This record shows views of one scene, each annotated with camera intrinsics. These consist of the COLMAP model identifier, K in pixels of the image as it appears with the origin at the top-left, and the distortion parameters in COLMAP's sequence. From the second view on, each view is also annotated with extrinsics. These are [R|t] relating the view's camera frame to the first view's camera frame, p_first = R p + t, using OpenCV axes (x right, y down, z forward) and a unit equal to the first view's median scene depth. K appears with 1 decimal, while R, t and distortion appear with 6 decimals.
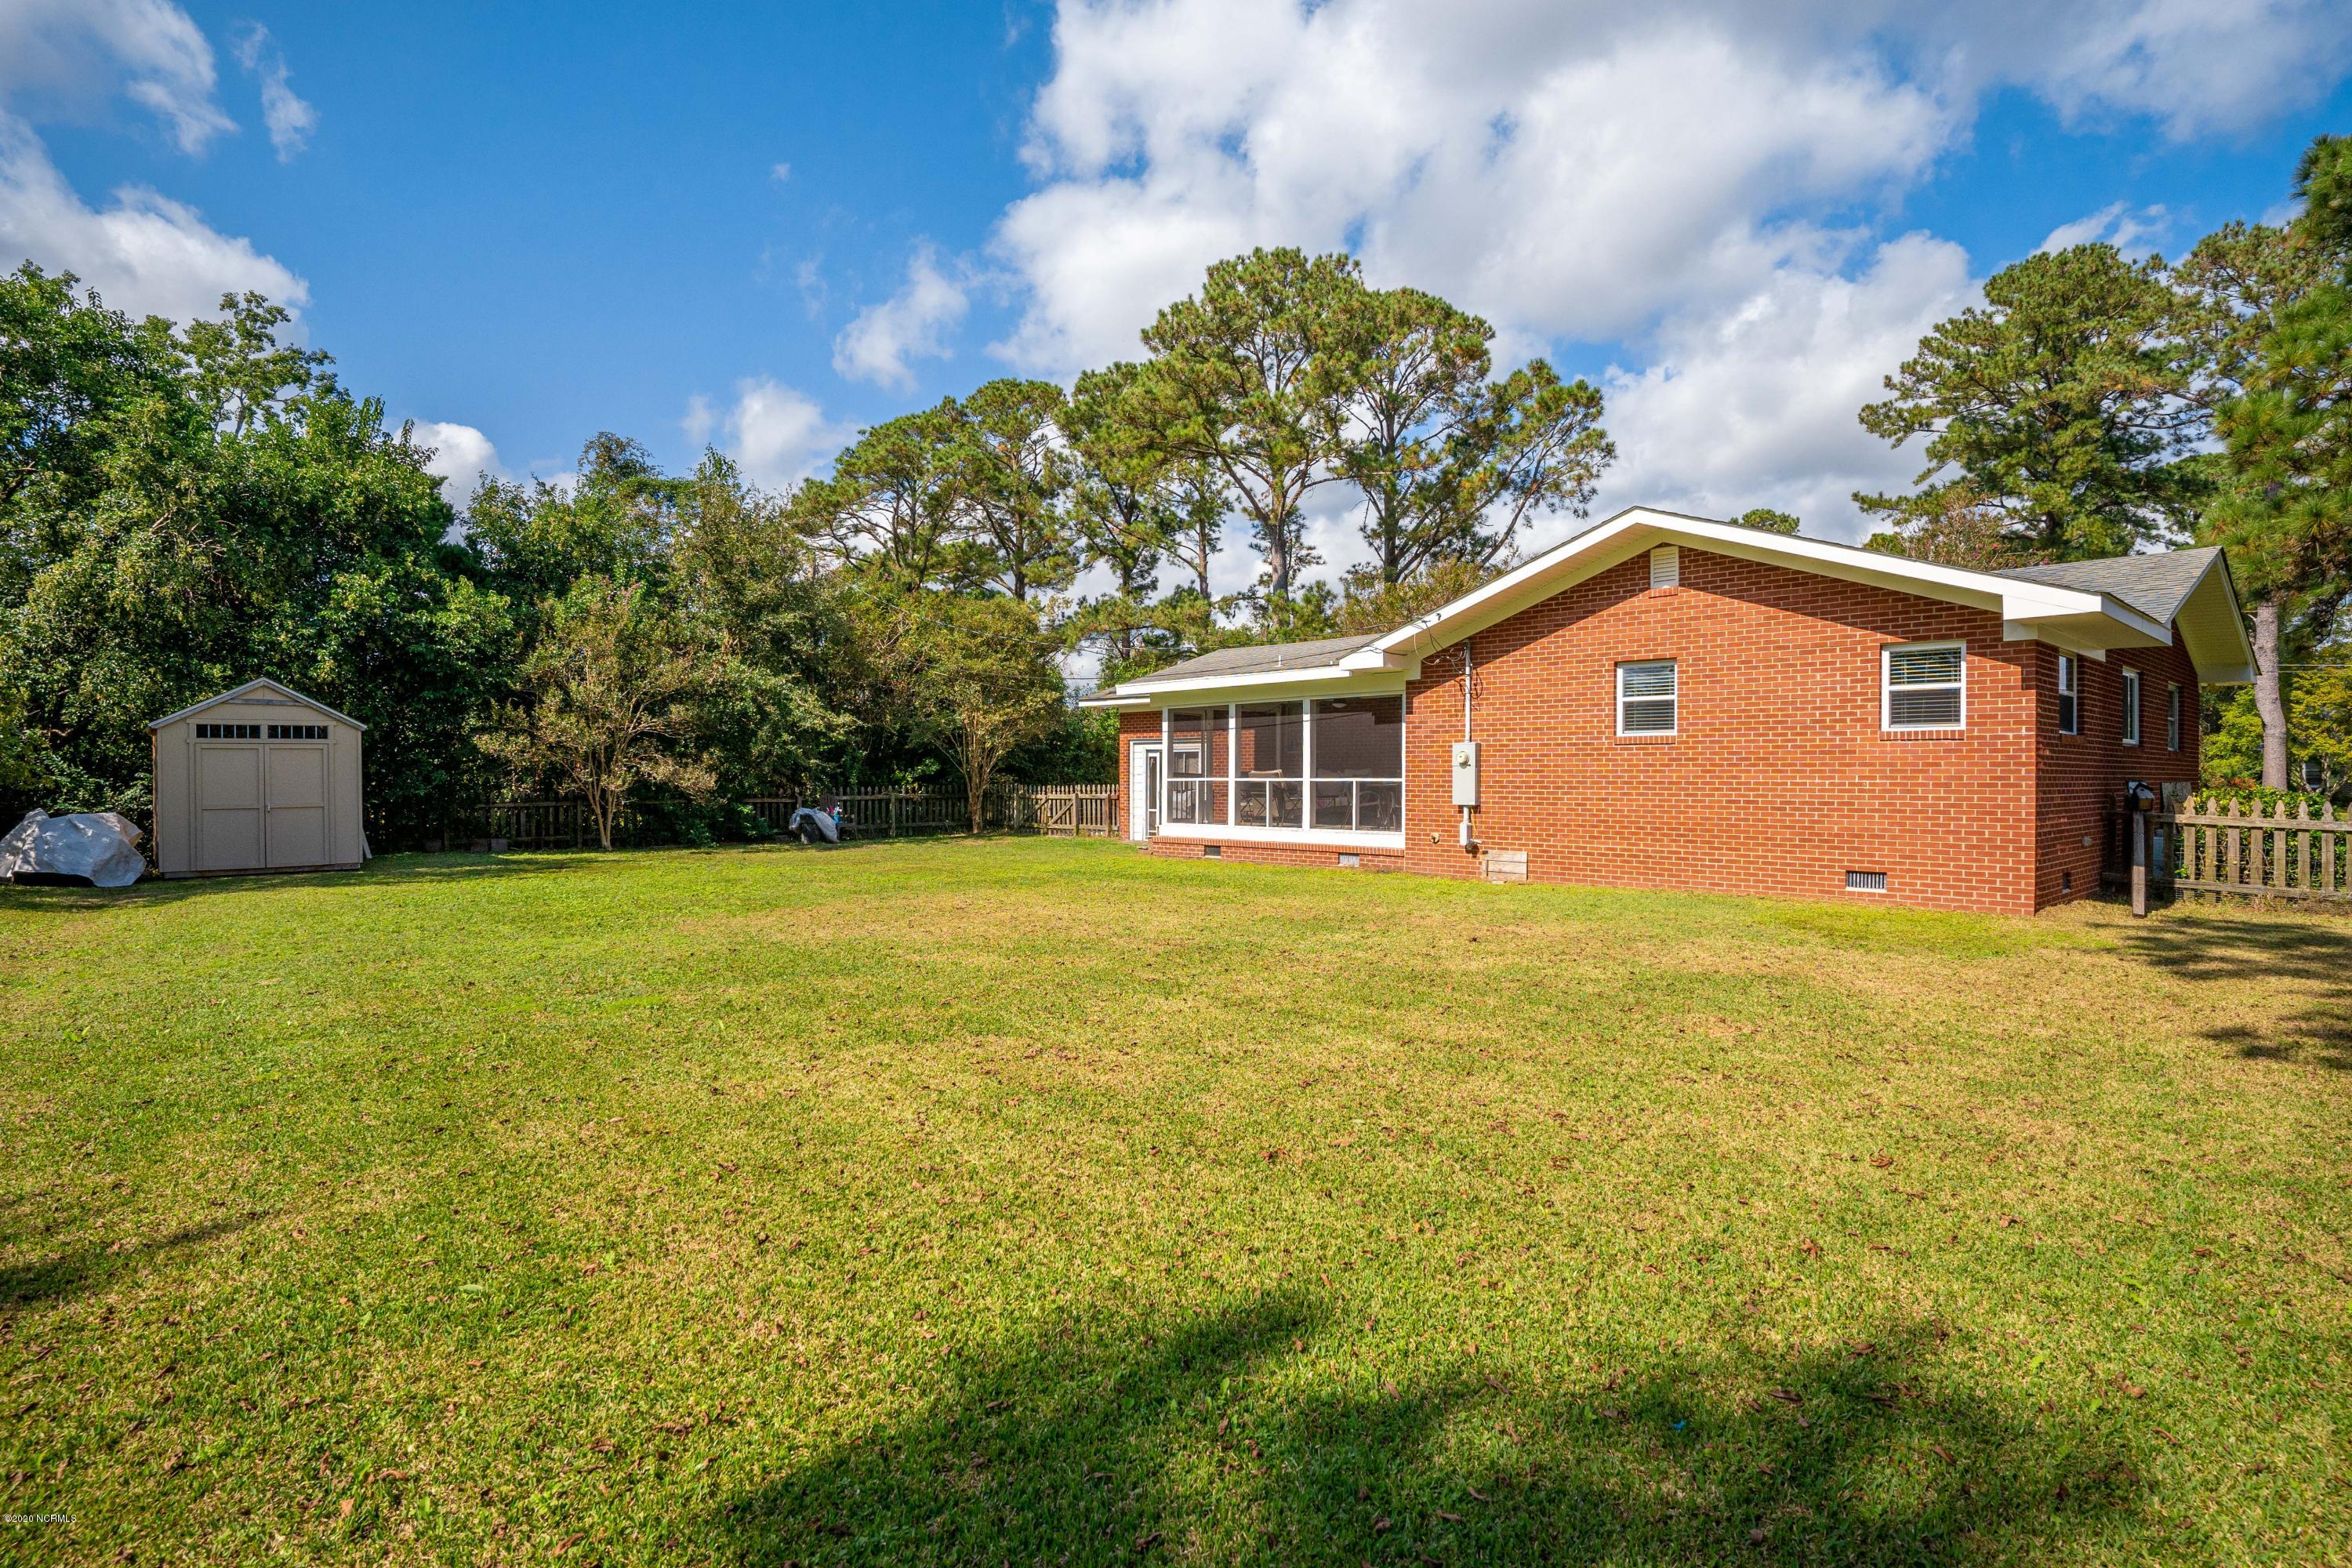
lens RADIAL K [[1218.0, 0, 1170.9], [0, 1218.0, 780.2], [0, 0, 1]] dist [-0.082731, 0.041354]
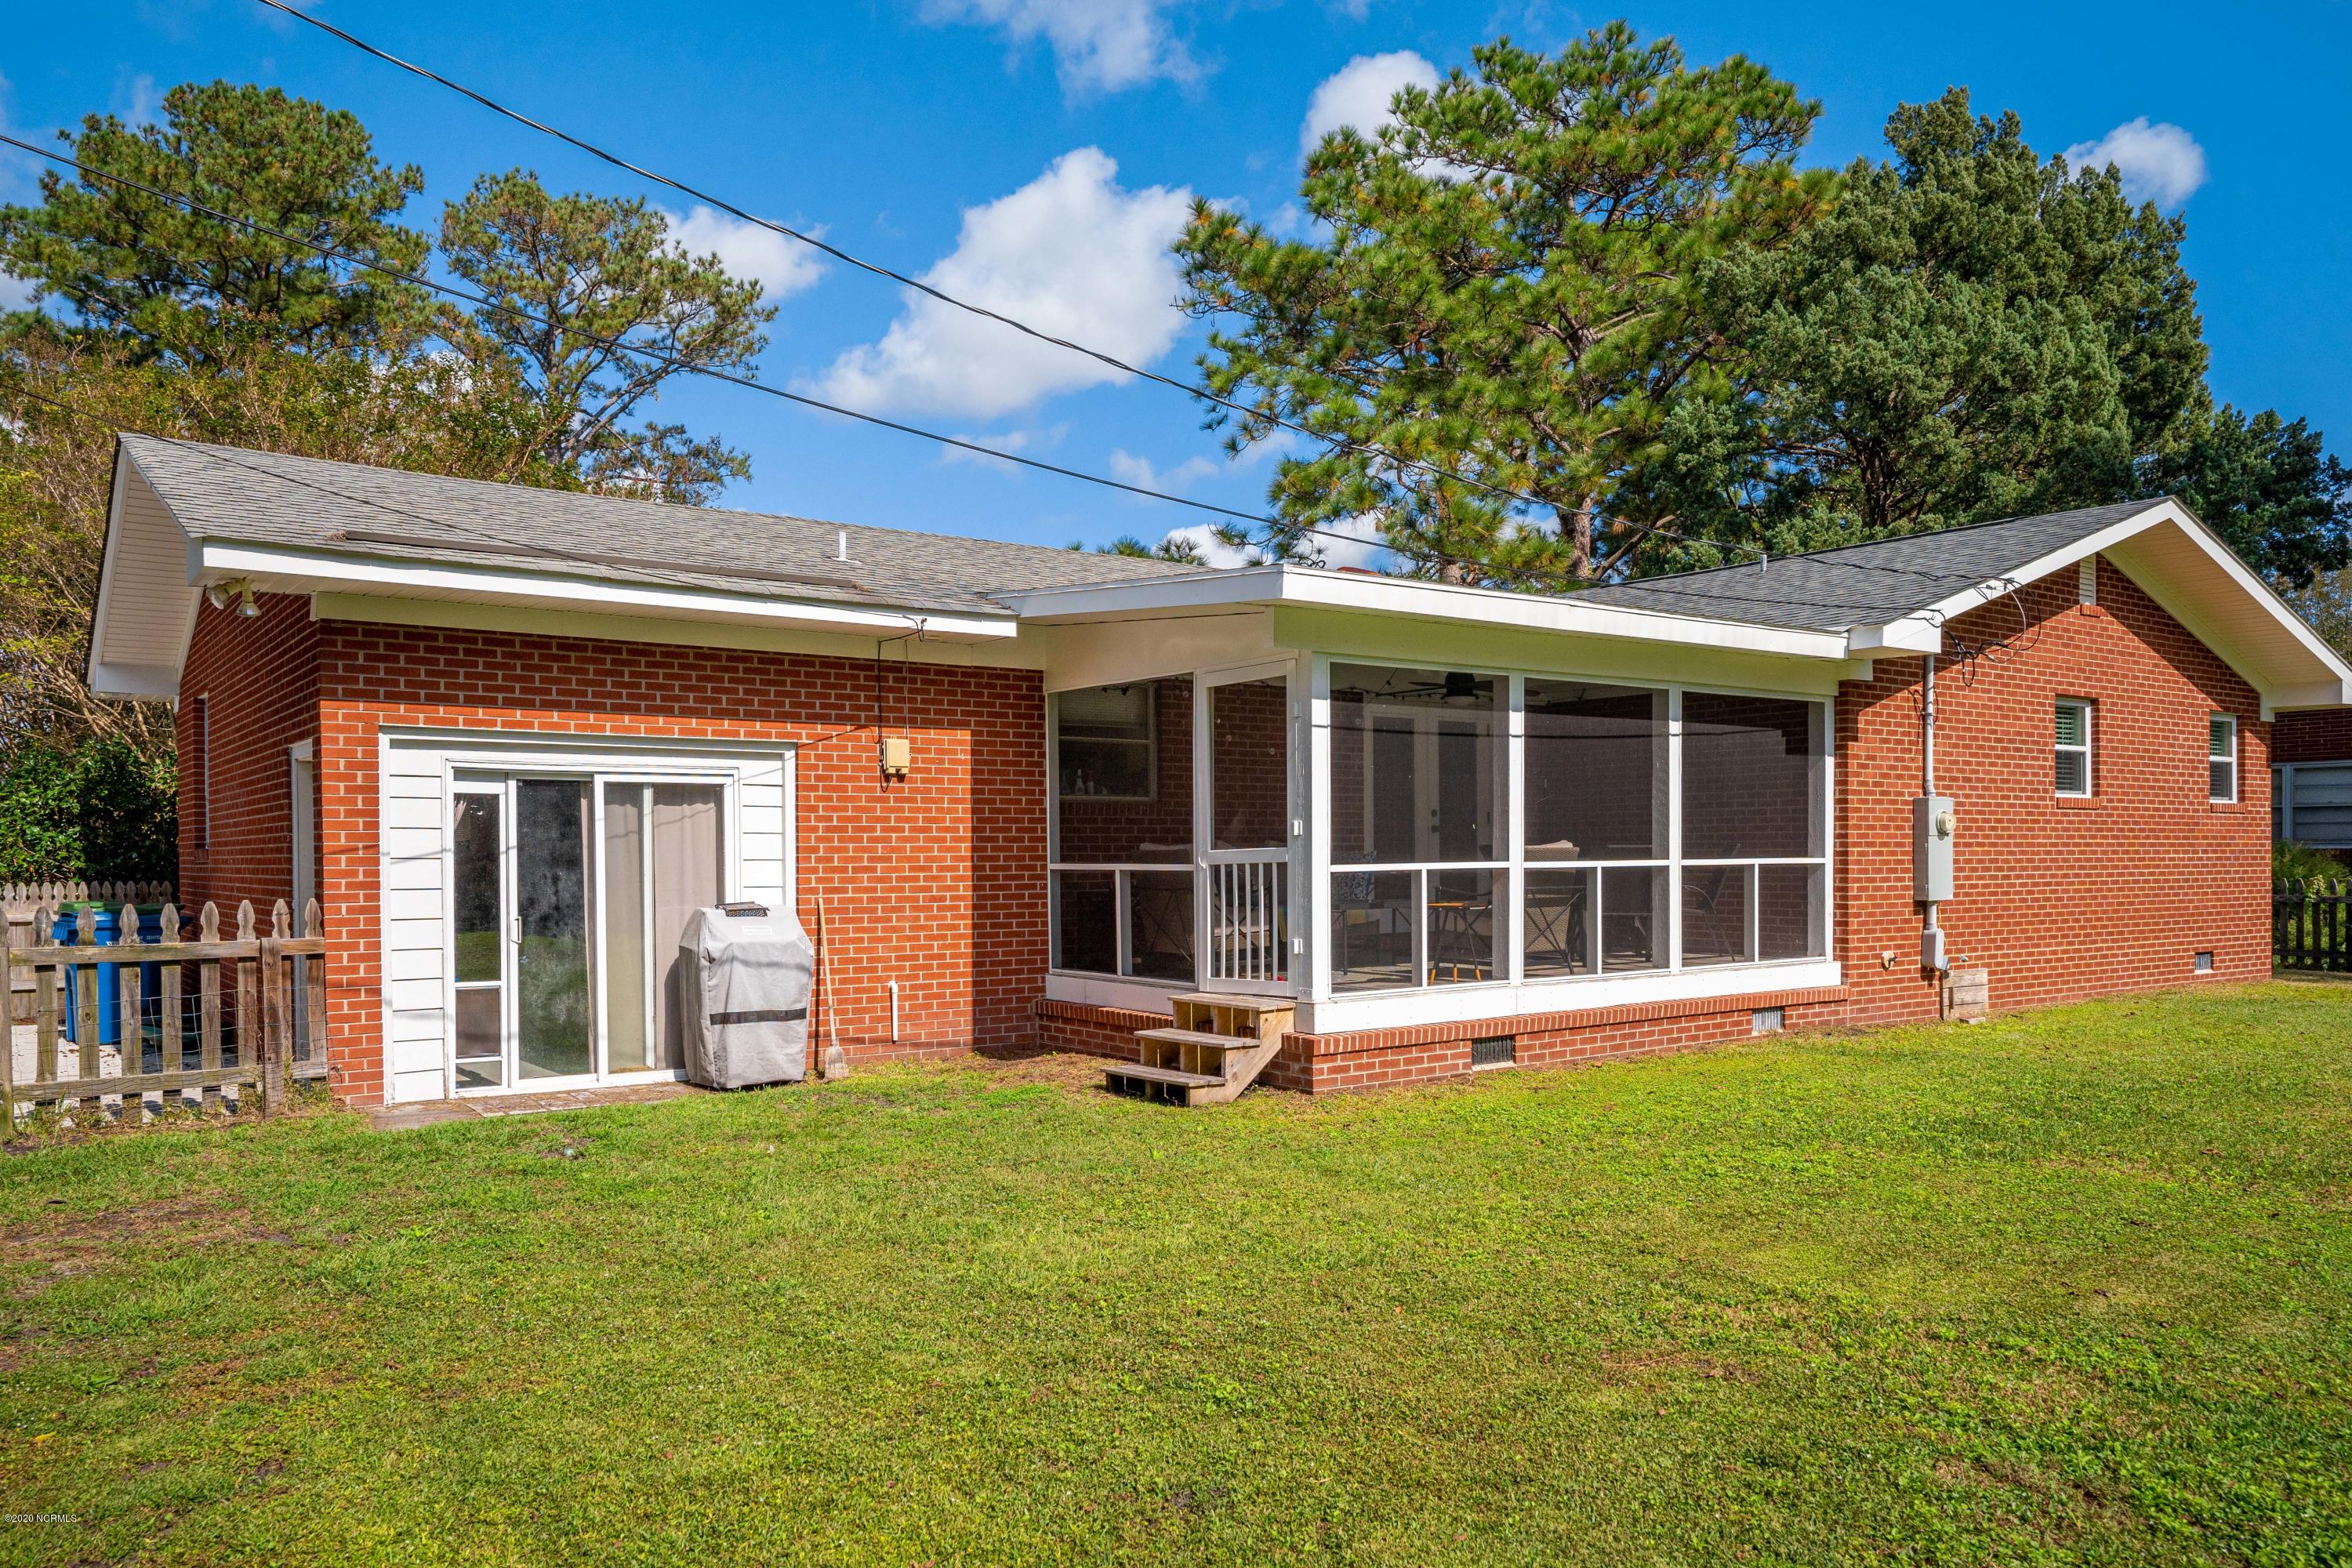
lens RADIAL K [[1689.5, 0, 1196.6], [0, 1689.5, 880.1], [0, 0, 1]] dist [-0.016569, 0.033915]
pose [[0.085517, -0.016618, 0.996198, -0.345294], [0.010248, 0.999823, 0.015798, -0.003643], [-0.996284, 0.008858, 0.085672, 0.716696]]
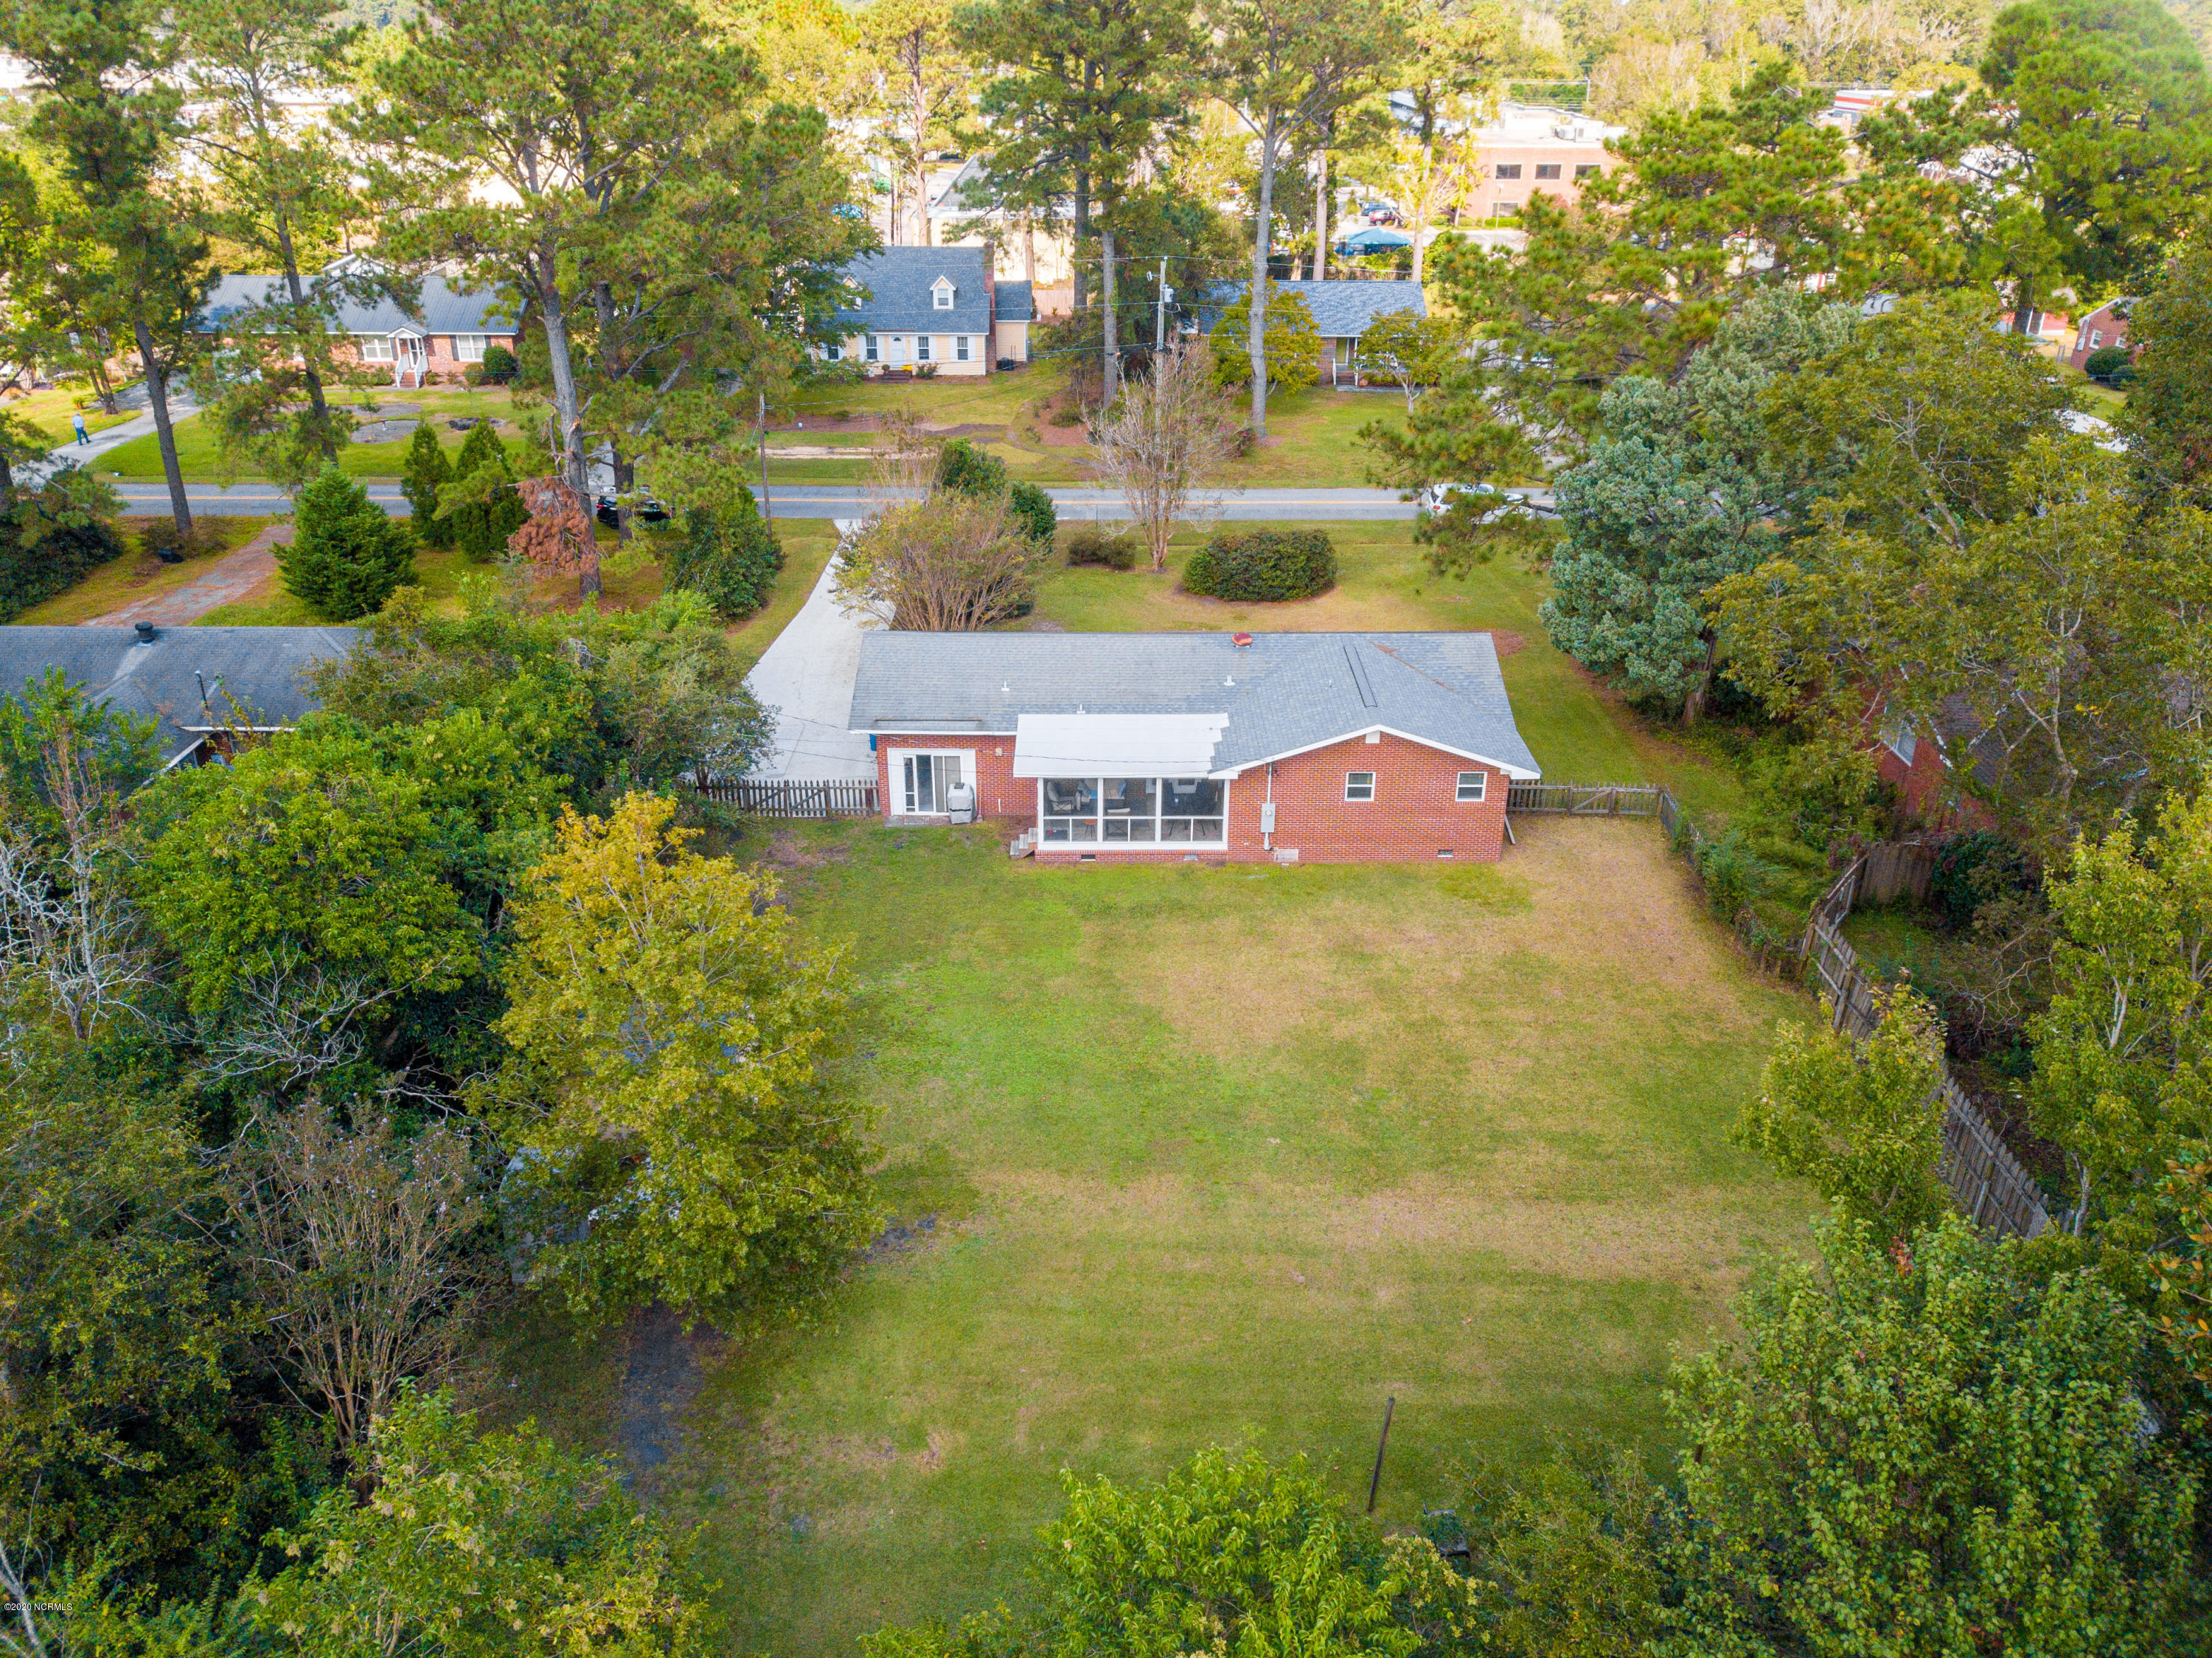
lens RADIAL K [[1686.0, 0, 1133.8], [0, 1686.0, 825.5], [0, 0, 1]] dist [0.154296, -0.000062]
pose [[0.647525, -0.328060, 0.687814, -1.057385], [-0.004181, 0.901047, 0.433701, -0.693611], [-0.762033, -0.283708, 0.582079, -0.287839]]
